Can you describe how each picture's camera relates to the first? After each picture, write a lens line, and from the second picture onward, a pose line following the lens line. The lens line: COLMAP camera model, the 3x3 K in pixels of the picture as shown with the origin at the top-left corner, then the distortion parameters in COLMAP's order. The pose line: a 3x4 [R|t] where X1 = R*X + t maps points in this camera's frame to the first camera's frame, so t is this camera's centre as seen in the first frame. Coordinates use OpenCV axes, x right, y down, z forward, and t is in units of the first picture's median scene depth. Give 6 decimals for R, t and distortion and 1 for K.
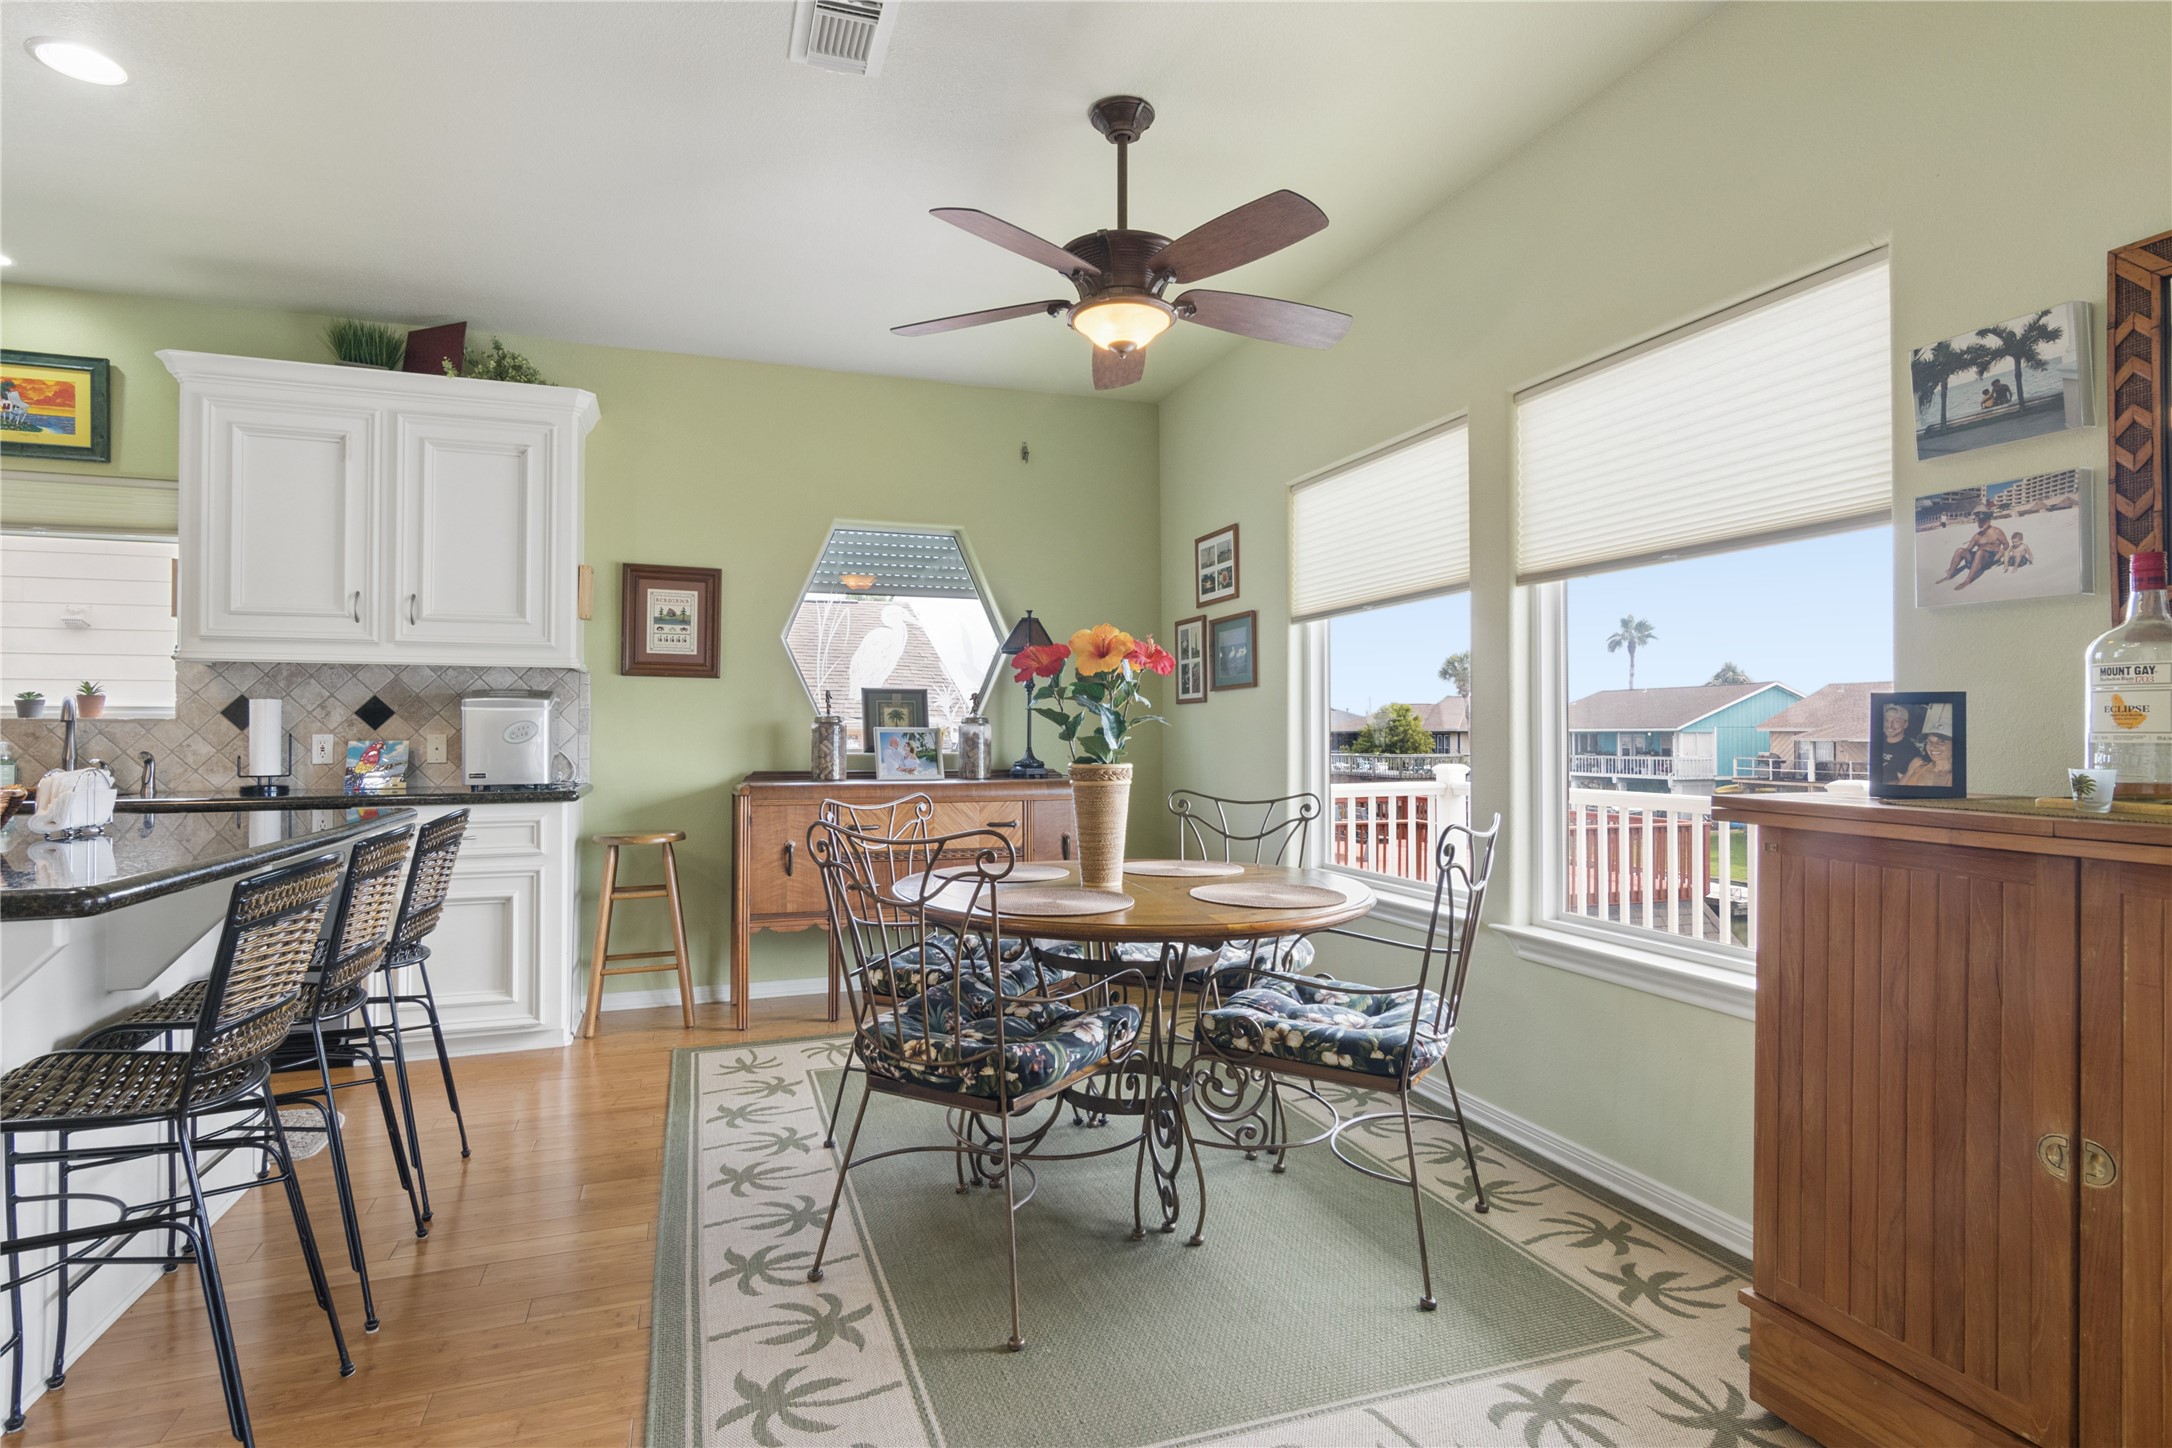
lens RADIAL K [[1103.0, 0, 1086.0], [0, 1103.0, 724.0], [0, 0, 1]] dist [-0.015997, 0.008177]
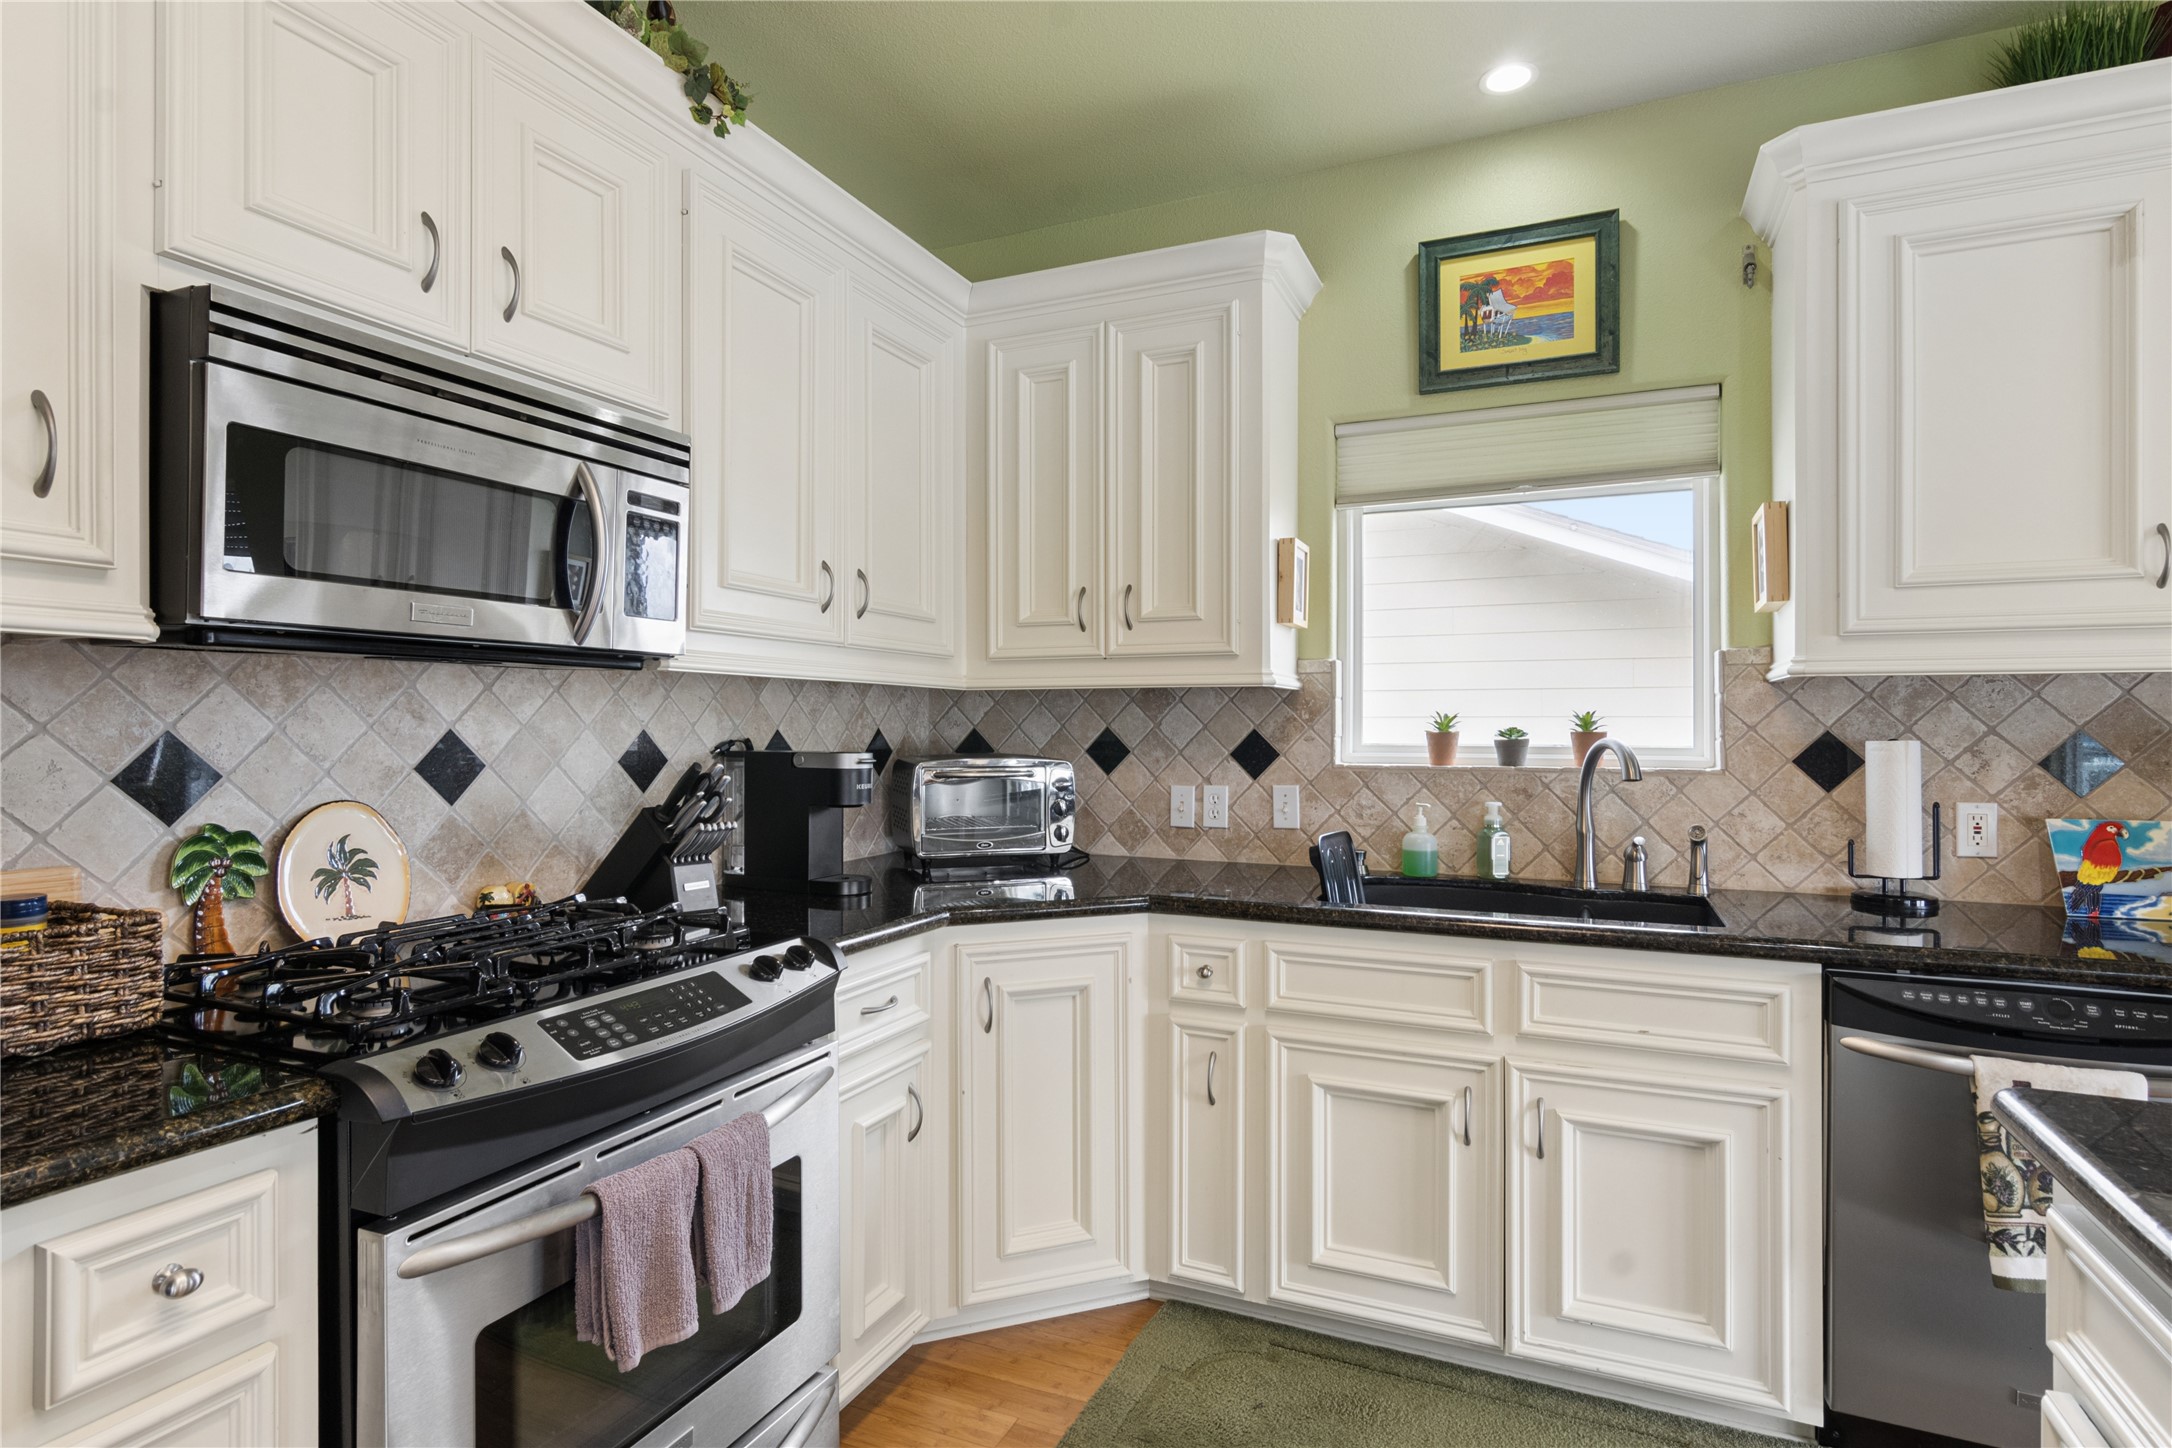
lens RADIAL K [[1129.5, 0, 1086.0], [0, 1129.5, 724.0], [0, 0, 1]] dist [-0.002731, -0.001029]
pose [[0.716515, 0.002530, -0.697567, -0.657876], [0.005110, 0.999948, 0.008875, -0.039014], [0.697553, -0.009923, 0.716464, 0.305031]]
